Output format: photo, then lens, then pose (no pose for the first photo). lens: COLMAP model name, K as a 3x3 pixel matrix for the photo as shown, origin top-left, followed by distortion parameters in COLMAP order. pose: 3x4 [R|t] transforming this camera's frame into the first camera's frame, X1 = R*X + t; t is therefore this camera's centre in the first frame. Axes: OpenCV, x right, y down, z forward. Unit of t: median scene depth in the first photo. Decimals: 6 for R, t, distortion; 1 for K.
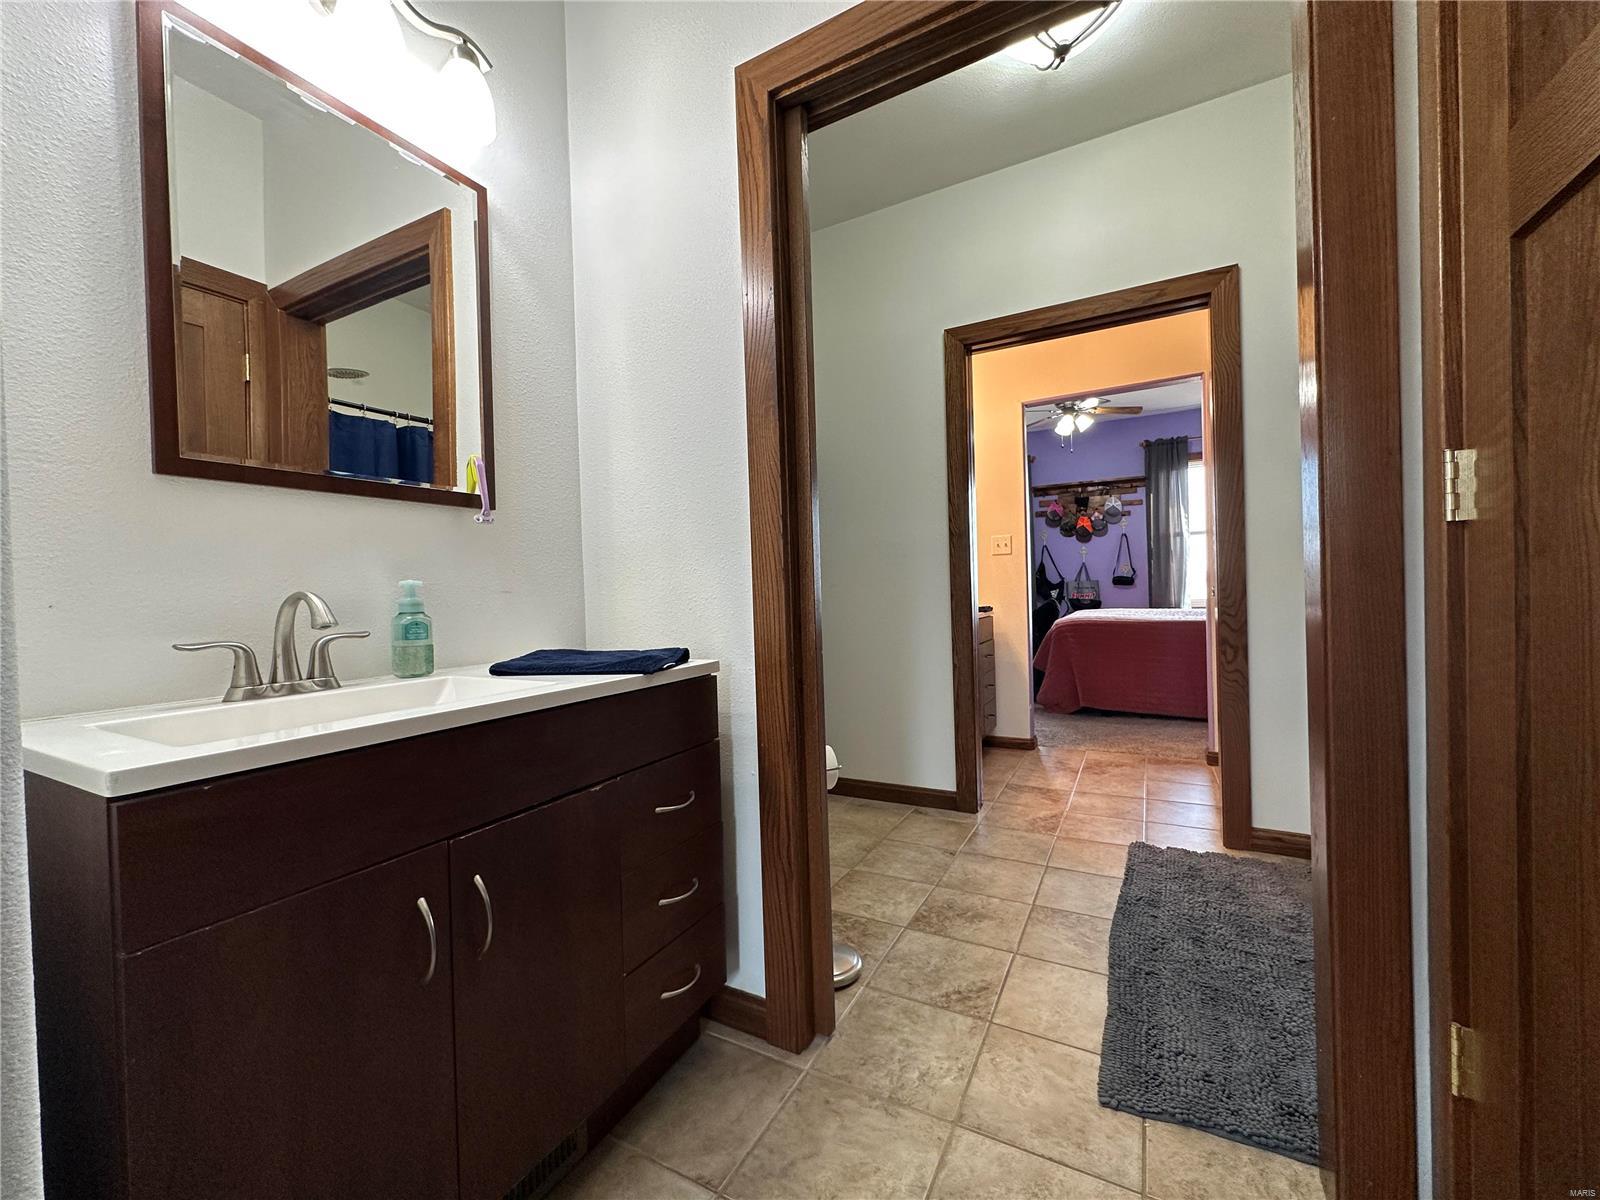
lens RADIAL K [[638.5, 0, 799.4], [0, 638.5, 598.3], [0, 0, 1]] dist [-0.002268, 0.000888]
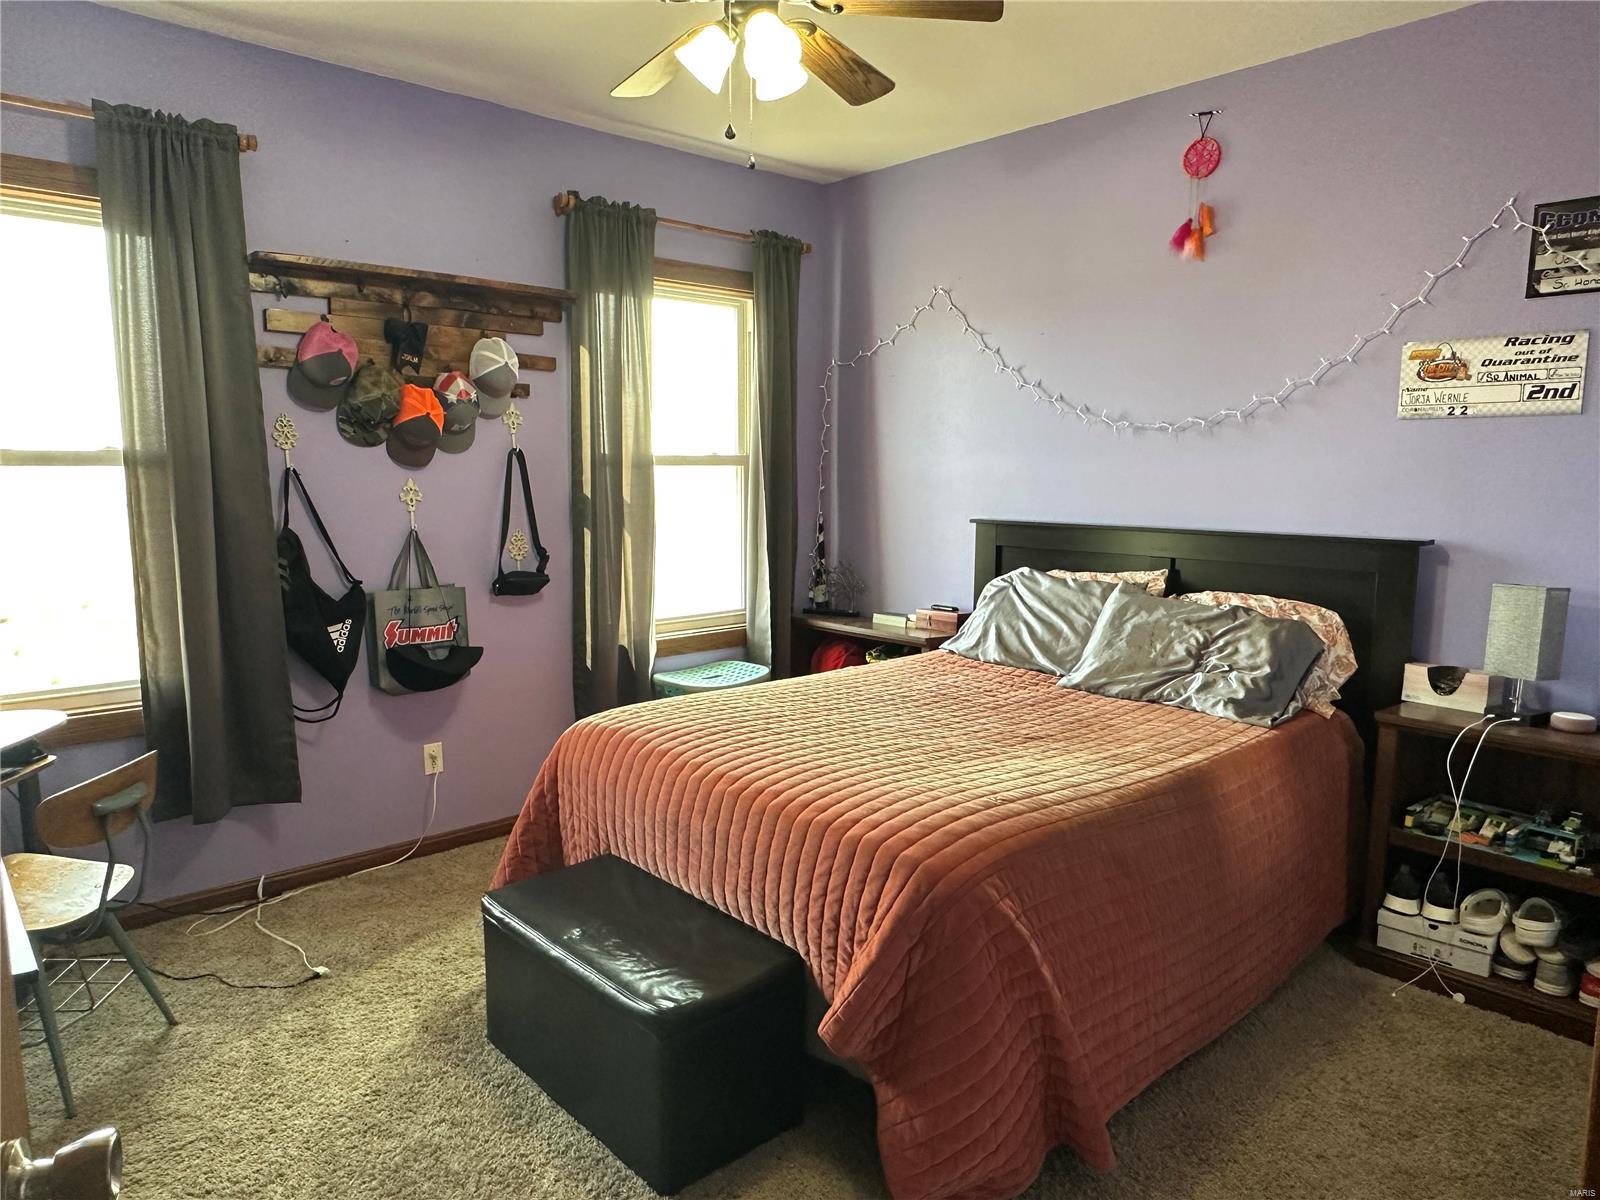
lens RADIAL K [[1051.8, 0, 796.5], [0, 1051.8, 609.2], [0, 0, 1]] dist [-0.004199, 0.003899]
pose [[0.339380, -0.094527, 0.935888, 0.011877], [-0.005426, 0.994725, 0.102438, -0.072833], [-0.940634, -0.039843, 0.337077, 0.648558]]
